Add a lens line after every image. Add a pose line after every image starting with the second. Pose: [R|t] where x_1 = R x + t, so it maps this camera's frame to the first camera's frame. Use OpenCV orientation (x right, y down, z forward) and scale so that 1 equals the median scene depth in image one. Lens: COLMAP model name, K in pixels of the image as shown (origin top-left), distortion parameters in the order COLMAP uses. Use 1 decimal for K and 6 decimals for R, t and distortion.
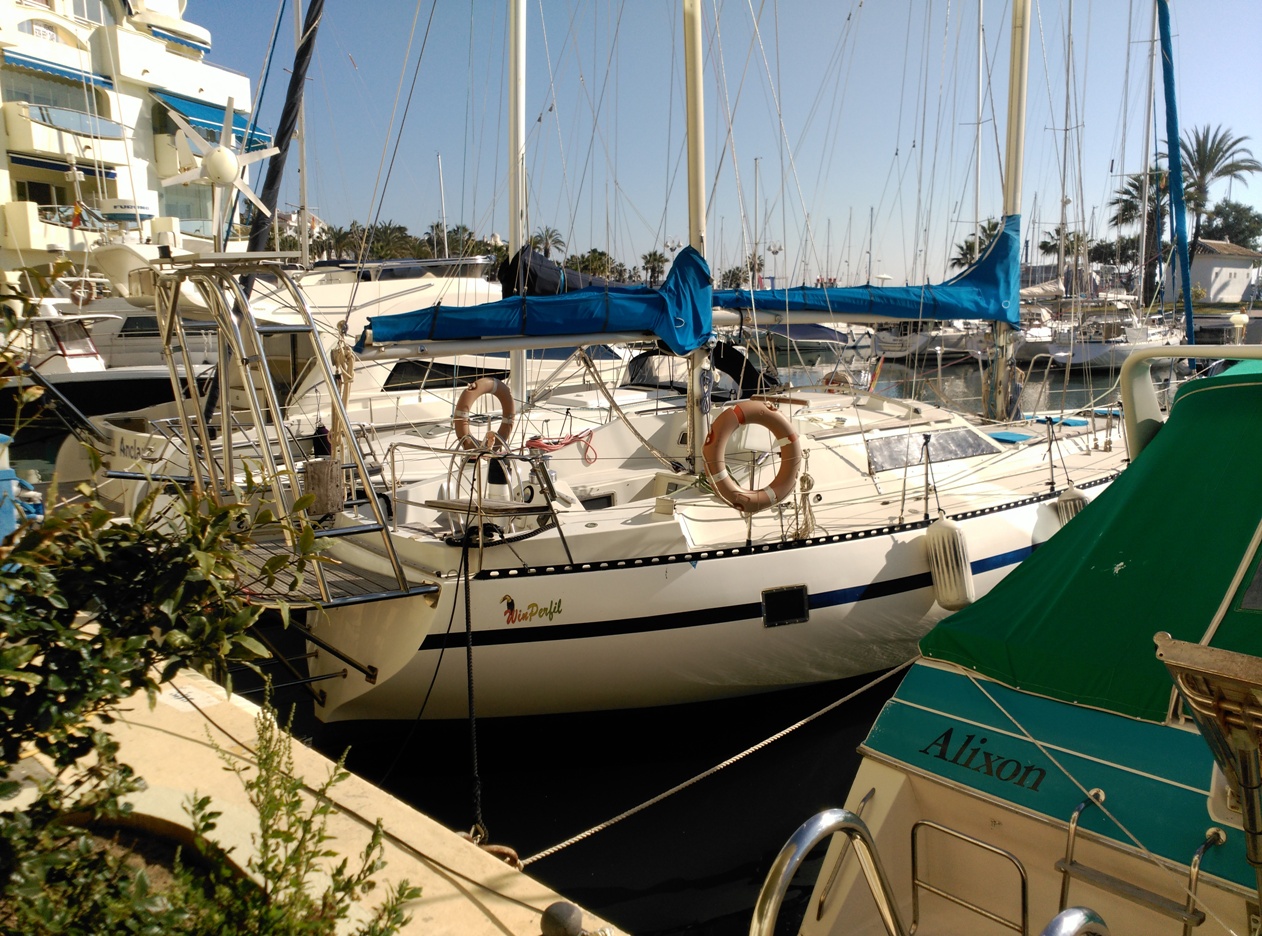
lens RADIAL K [[1108.3, 0, 628.0], [0, 1108.3, 471.8], [0, 0, 1]] dist [0.038795, -0.025261]
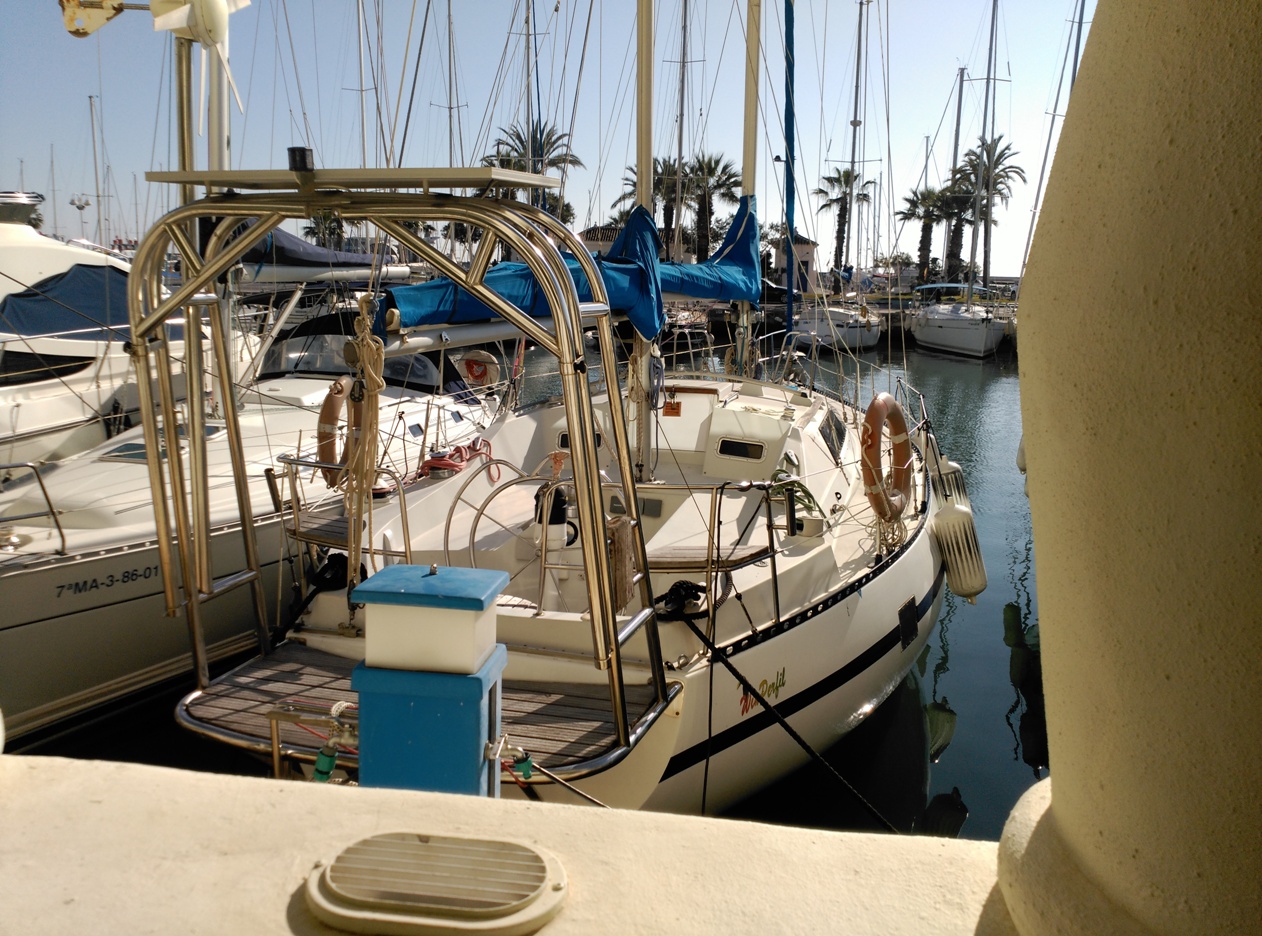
lens RADIAL K [[1108.3, 0, 618.0], [0, 1108.3, 422.1], [0, 0, 1]] dist [0.038795, -0.025261]
pose [[0.780483, -0.061115, 0.622183, -0.540172], [0.071621, 0.997399, 0.008128, -0.058407], [-0.621061, 0.038218, 0.782830, 0.415188]]
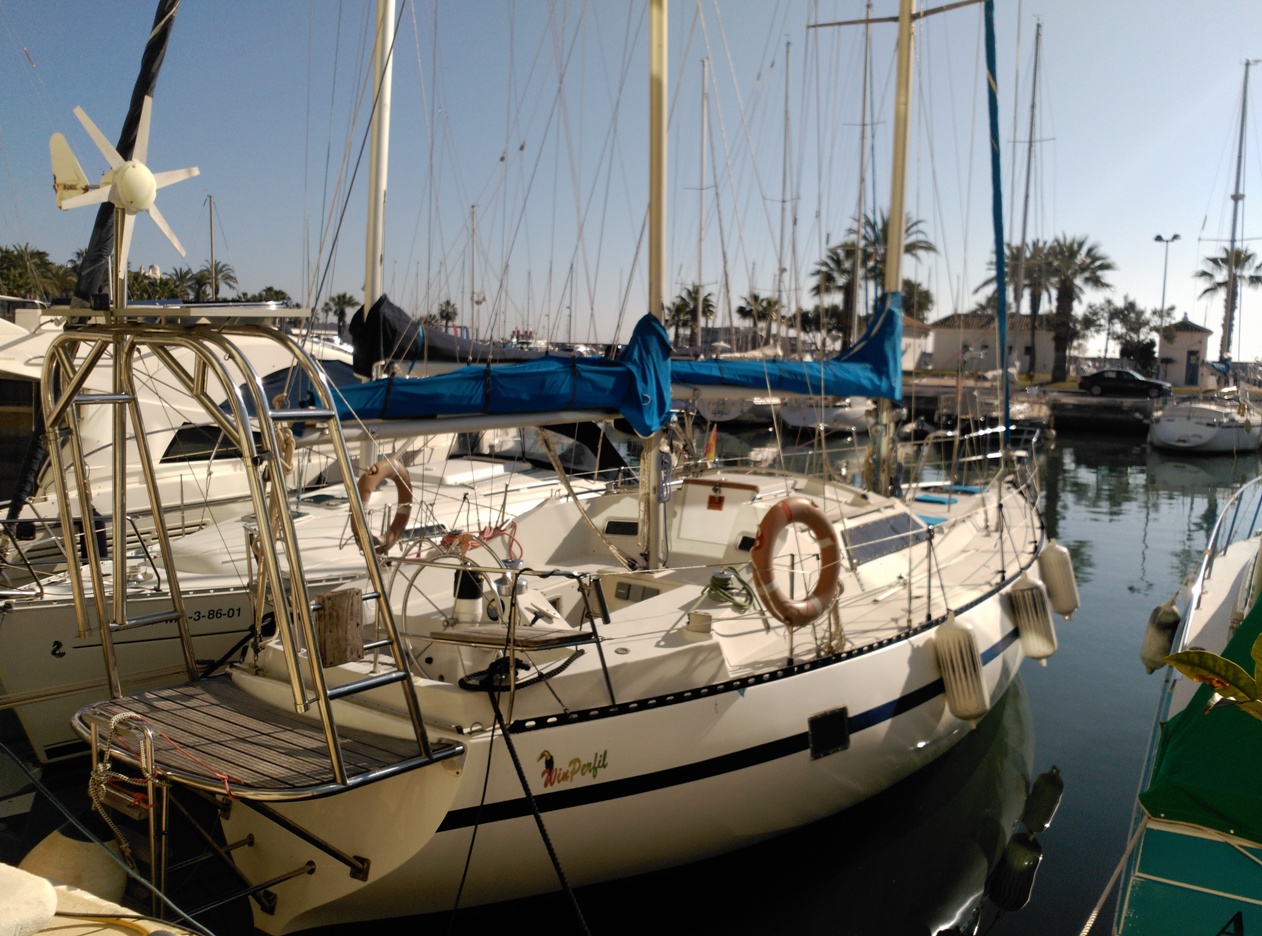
lens RADIAL K [[1108.3, 0, 623.5], [0, 1108.3, 477.4], [0, 0, 1]] dist [0.038795, -0.025261]
pose [[0.953955, -0.002234, 0.299942, -0.257136], [0.012974, 0.999344, -0.033821, -0.049306], [-0.299670, 0.036155, 0.953358, 0.191815]]
